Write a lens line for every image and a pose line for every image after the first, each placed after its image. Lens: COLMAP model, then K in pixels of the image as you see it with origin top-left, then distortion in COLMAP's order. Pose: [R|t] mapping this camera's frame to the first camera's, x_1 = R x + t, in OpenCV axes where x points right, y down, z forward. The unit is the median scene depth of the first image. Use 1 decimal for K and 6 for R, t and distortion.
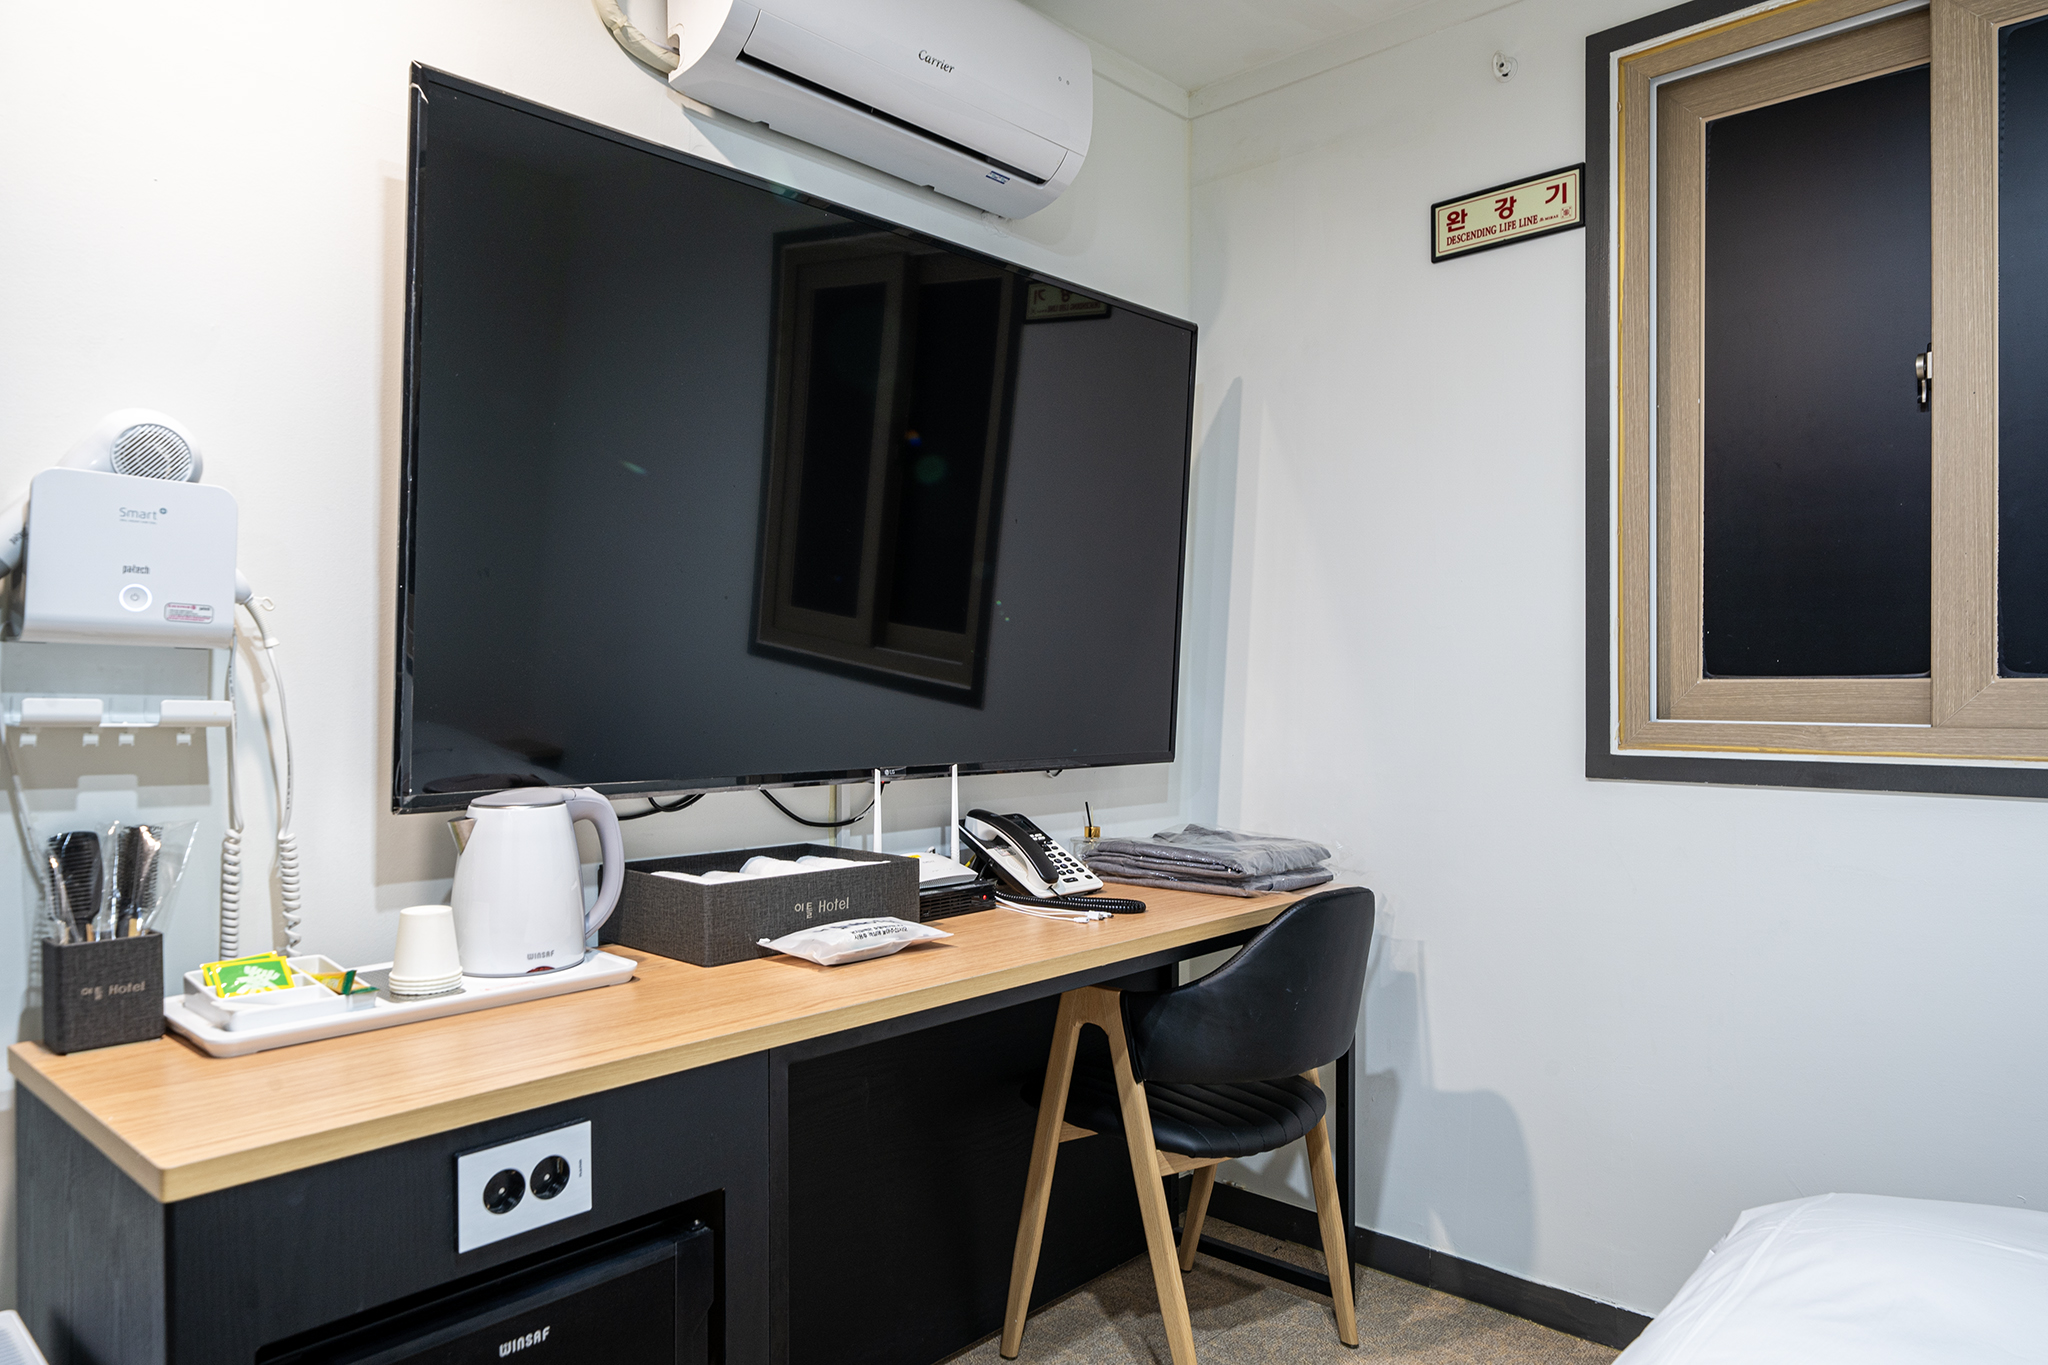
lens RADIAL K [[1311.3, 0, 1024.0], [0, 1311.3, 682.5], [0, 0, 1]] dist [0.000934, -0.001127]
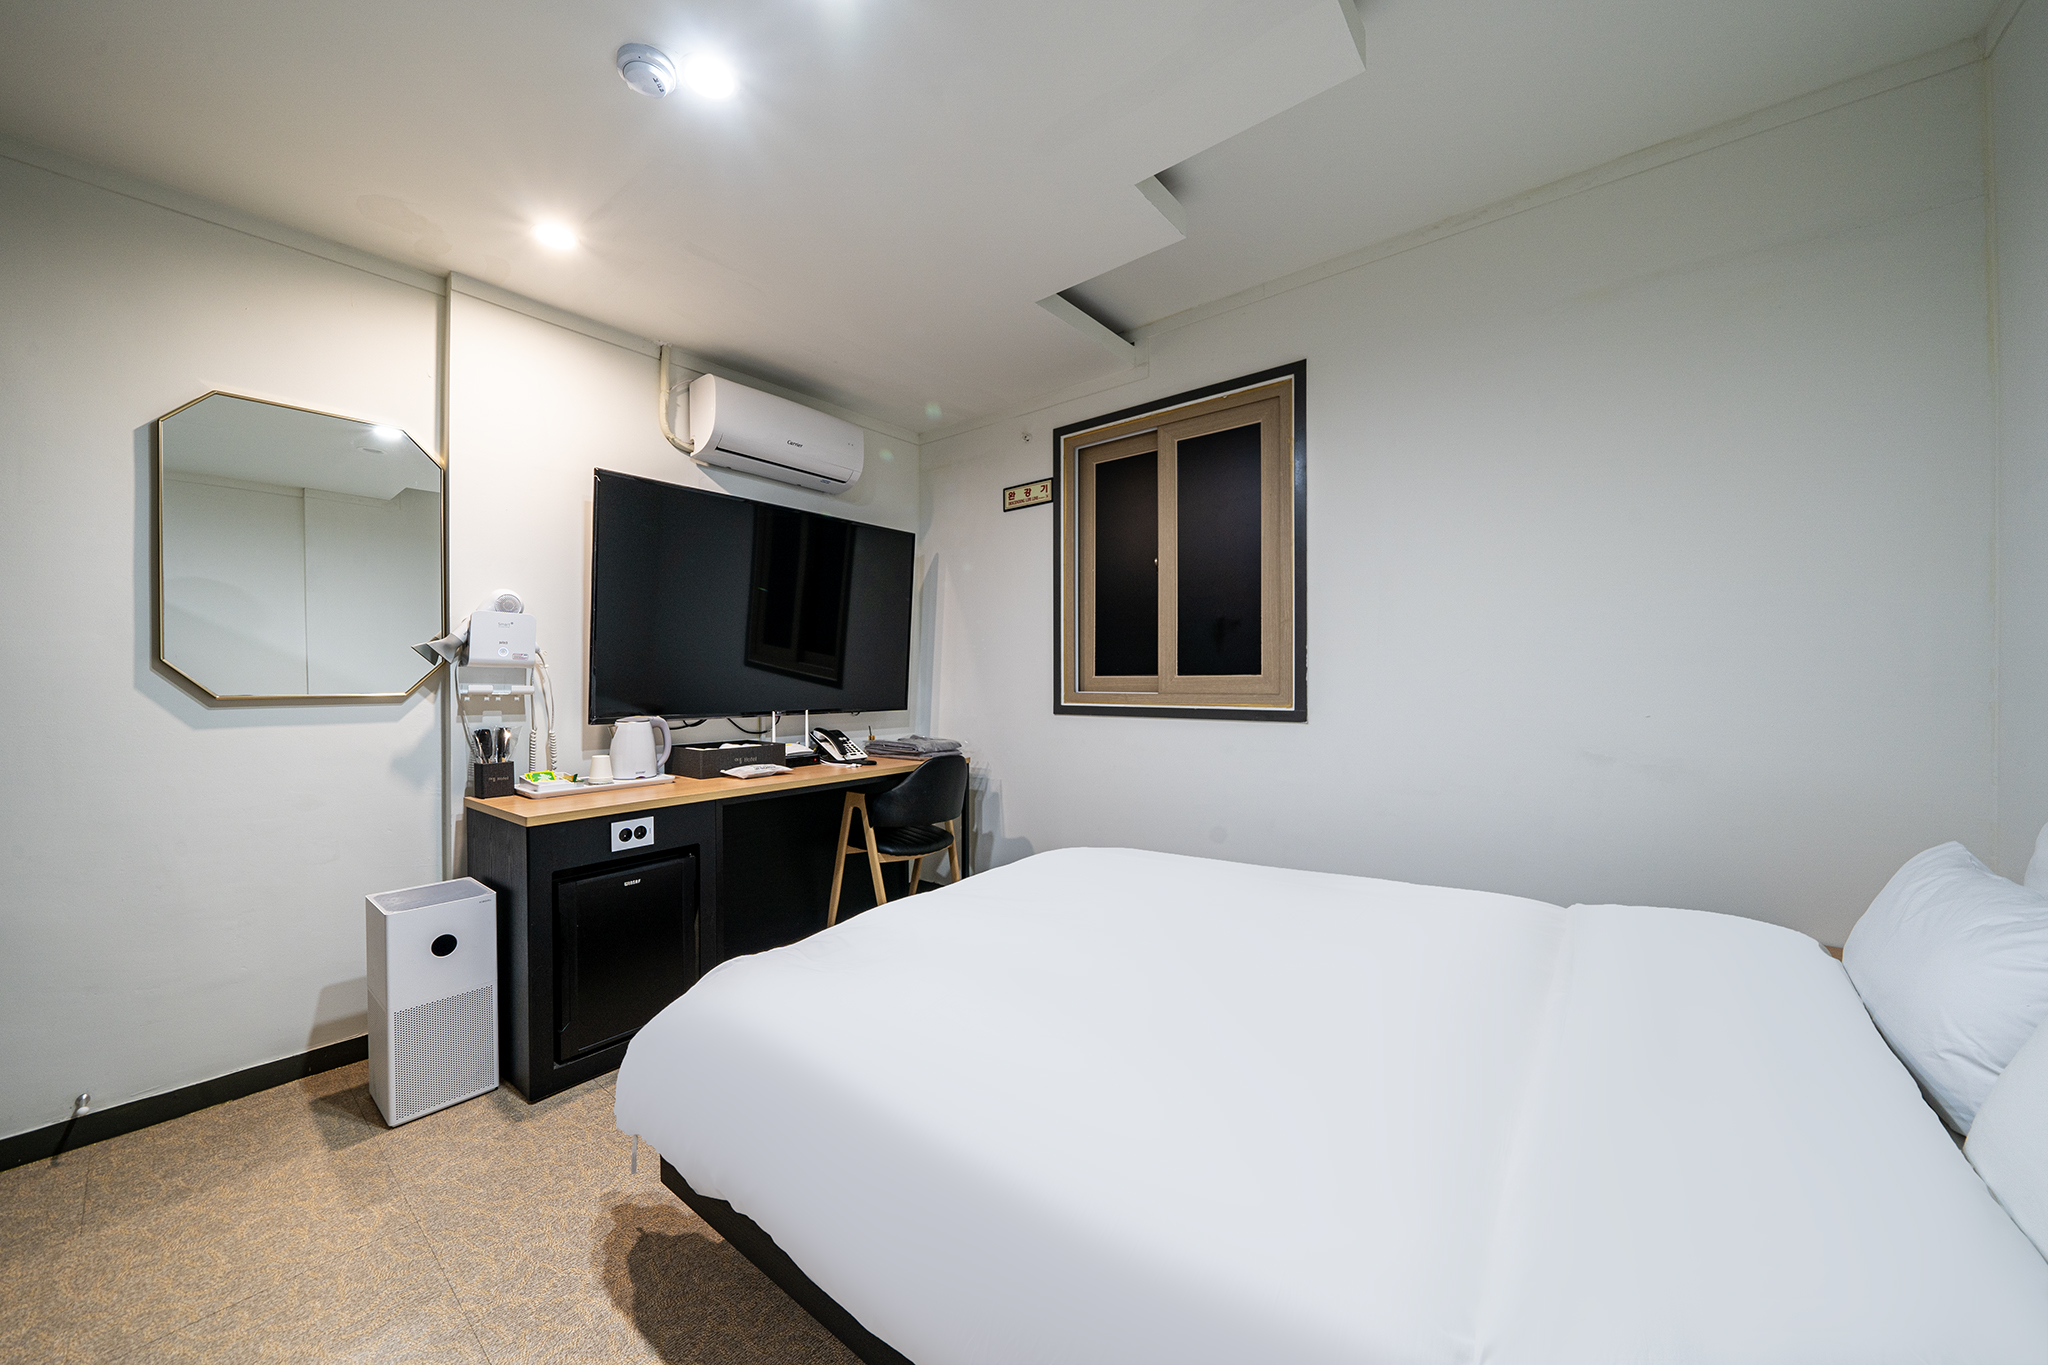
lens RADIAL K [[747.7, 0, 973.0], [0, 747.7, 678.7], [0, 0, 1]] dist [0.000983, 0.000070]
pose [[0.999304, -0.002897, 0.037188, 0.246878], [0.002766, 0.999990, 0.003584, -0.004110], [-0.037198, -0.003479, 0.999302, -0.550823]]
